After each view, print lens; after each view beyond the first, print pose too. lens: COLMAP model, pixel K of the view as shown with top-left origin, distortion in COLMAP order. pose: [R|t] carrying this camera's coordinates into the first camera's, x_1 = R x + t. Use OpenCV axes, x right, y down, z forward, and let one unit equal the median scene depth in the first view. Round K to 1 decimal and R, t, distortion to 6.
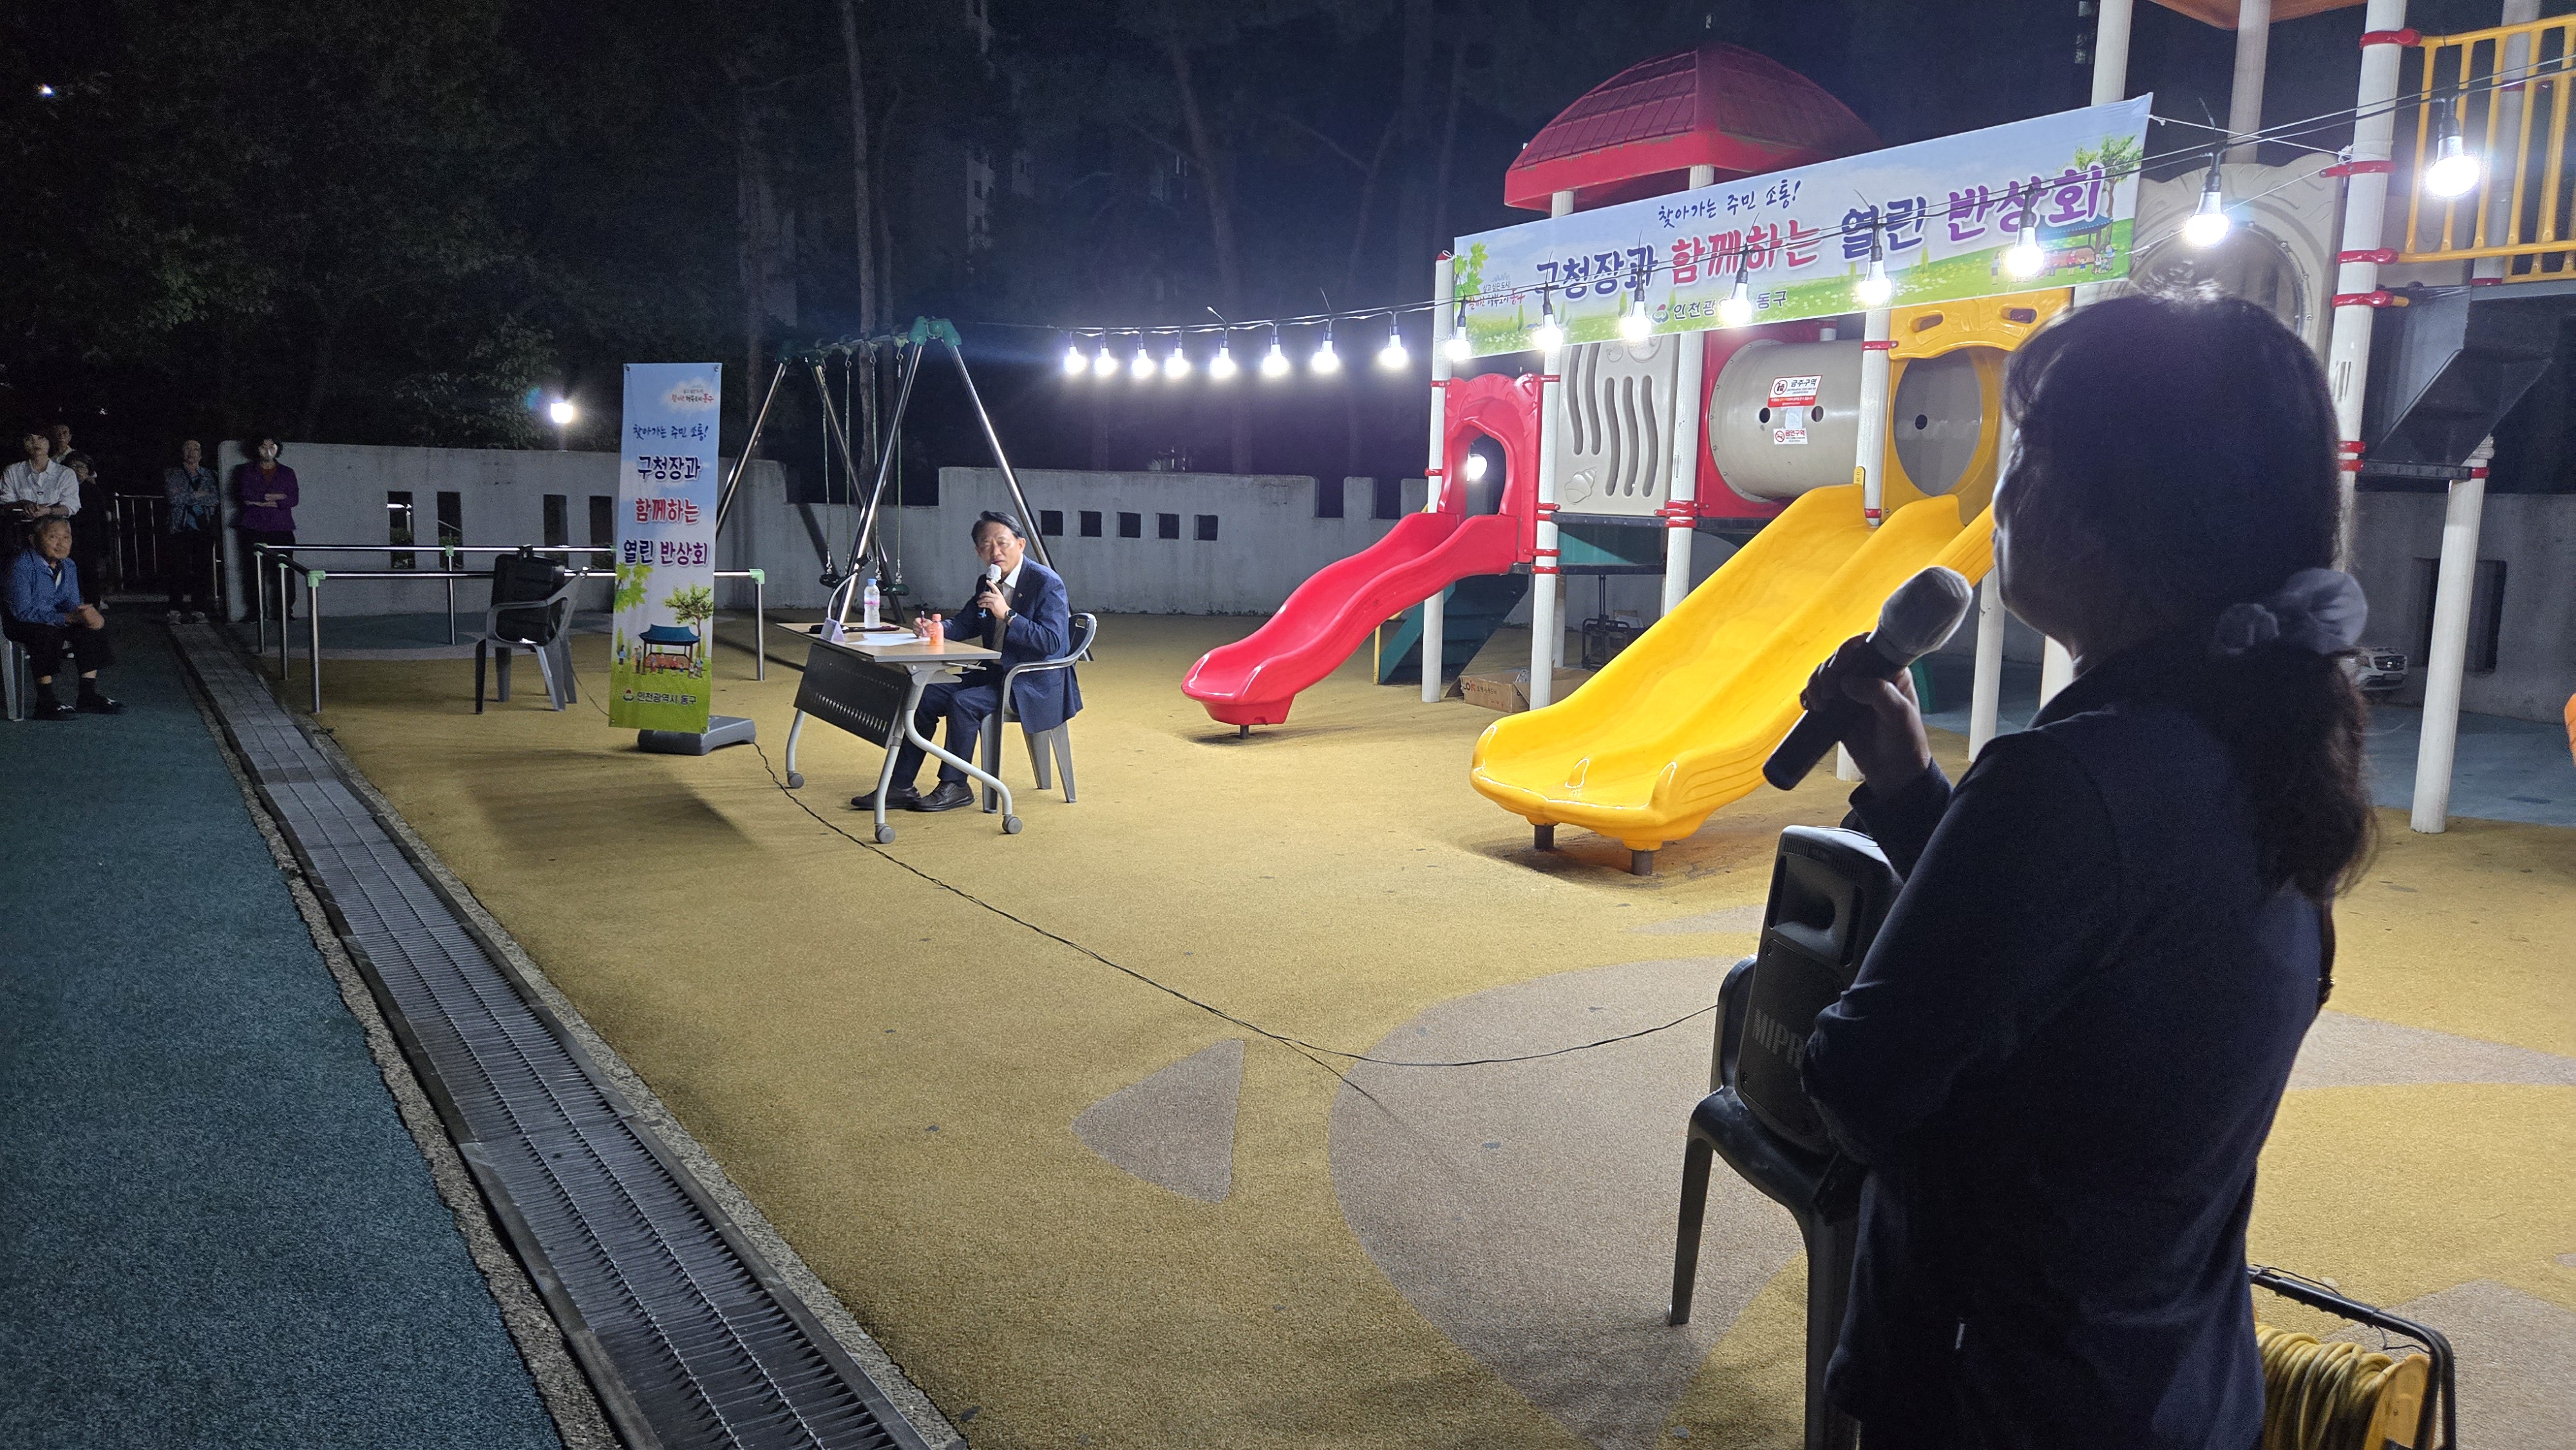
lens RADIAL K [[1713.1, 0, 1288.0], [0, 1713.1, 725.0], [0, 0, 1]] dist [0.063398, -0.069170]
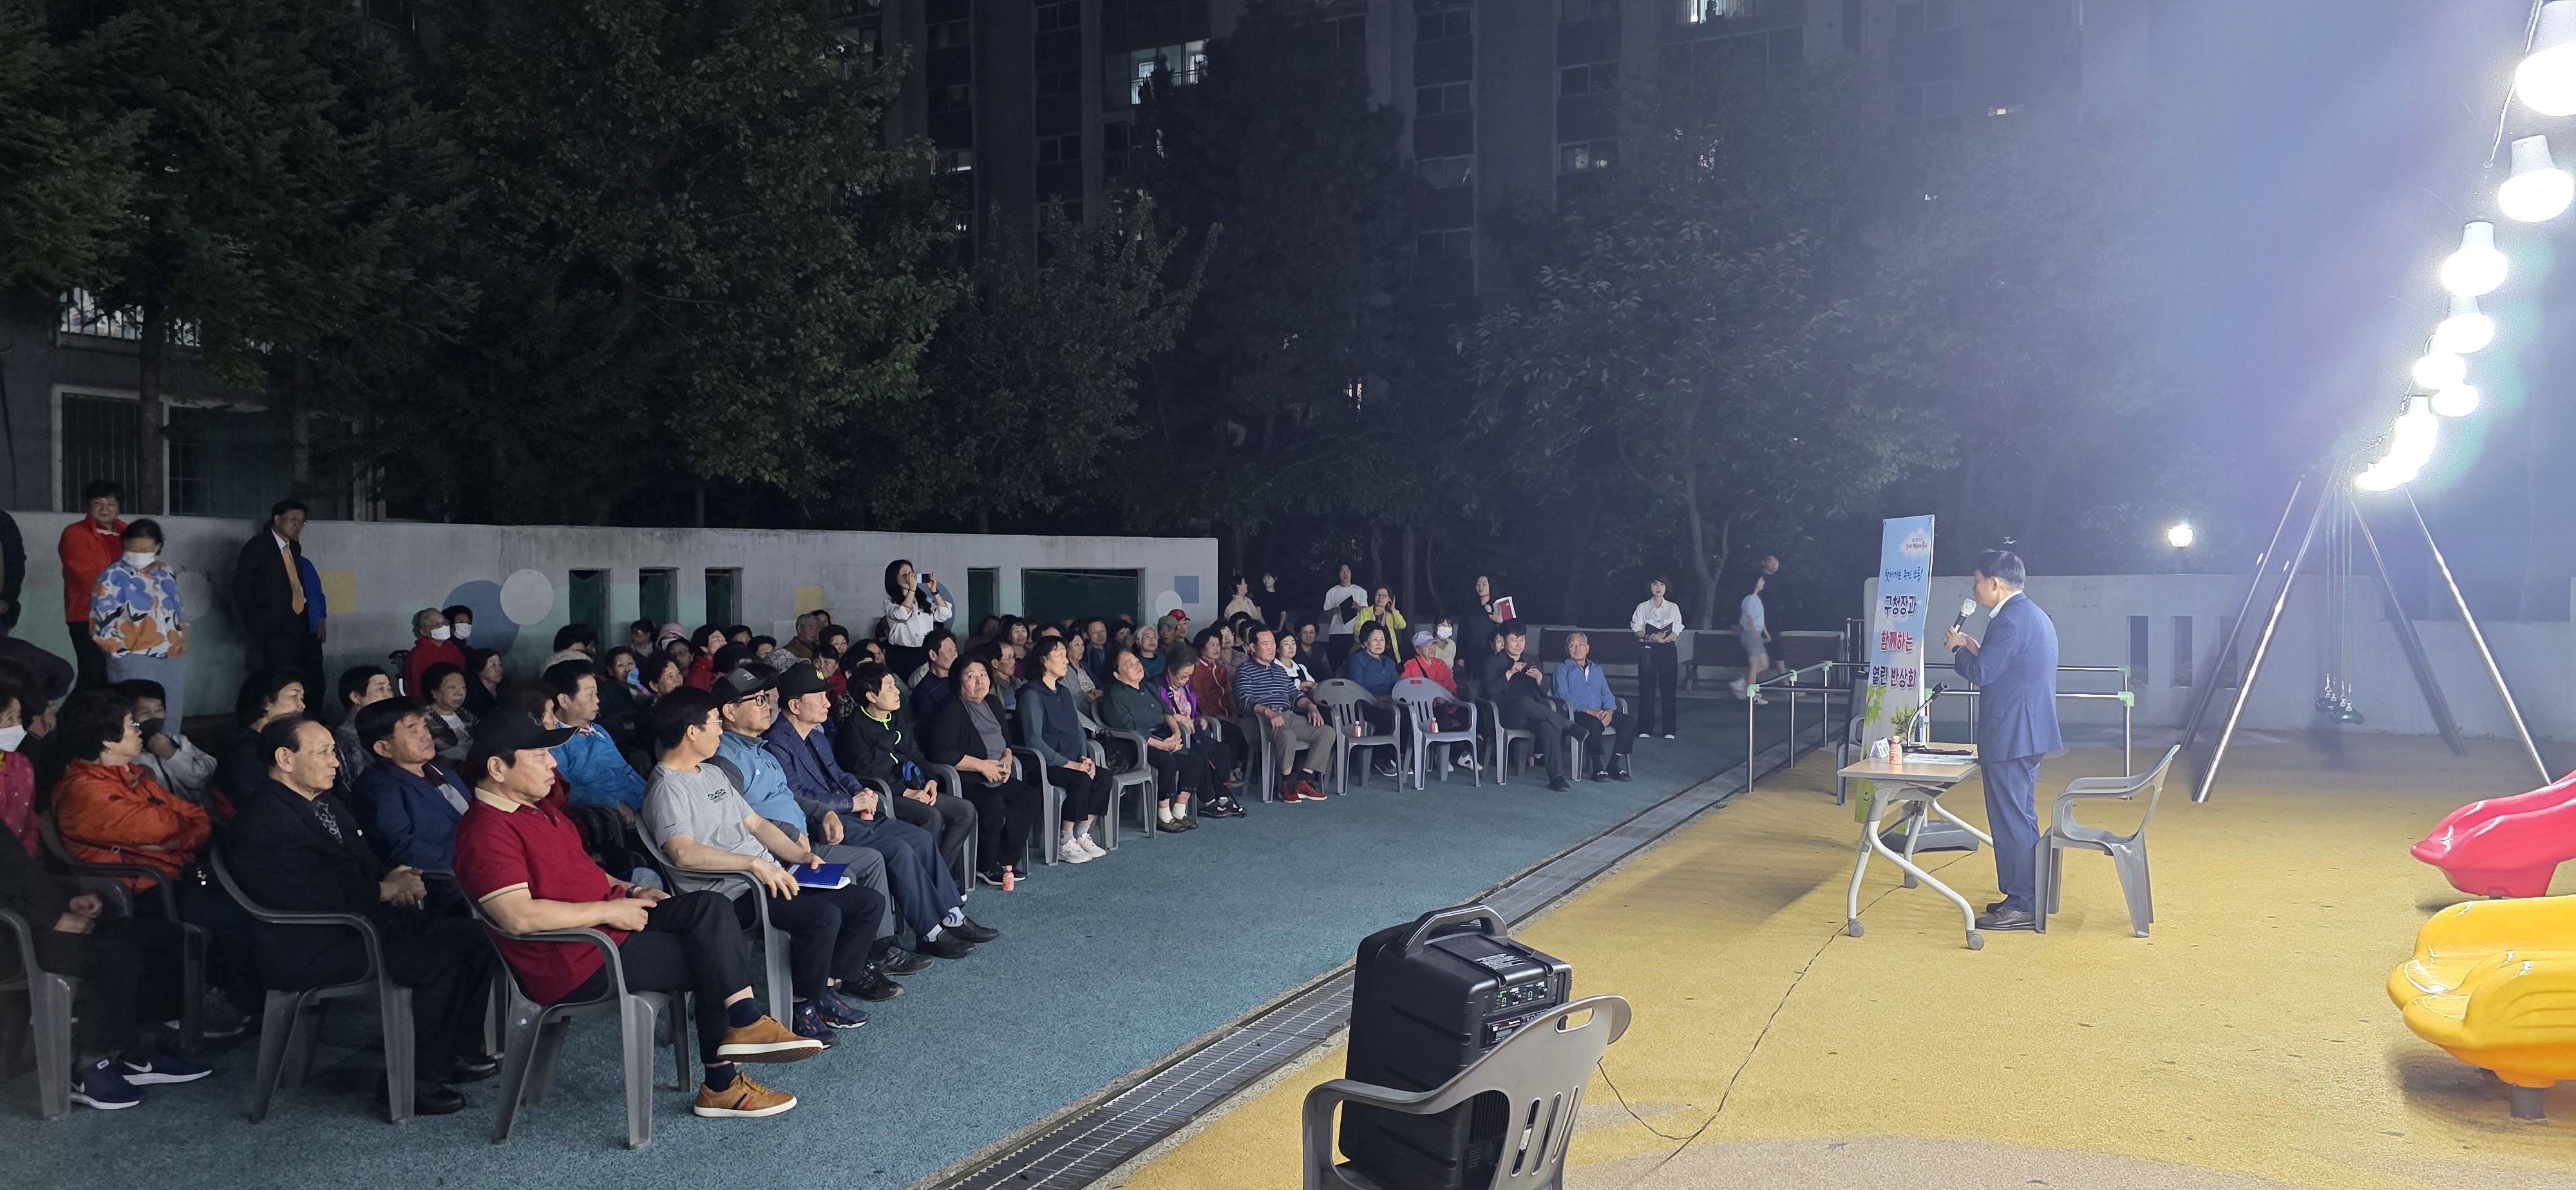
lens RADIAL K [[1696.5, 0, 1288.0], [0, 1696.5, 595.0], [0, 0, 1]] dist [0.071703, -0.090198]
pose [[0.496530, -0.024000, -0.867688, 0.437228], [-0.096807, 0.991850, -0.082832, -0.016585], [0.862605, 0.125127, 0.490160, 0.075928]]
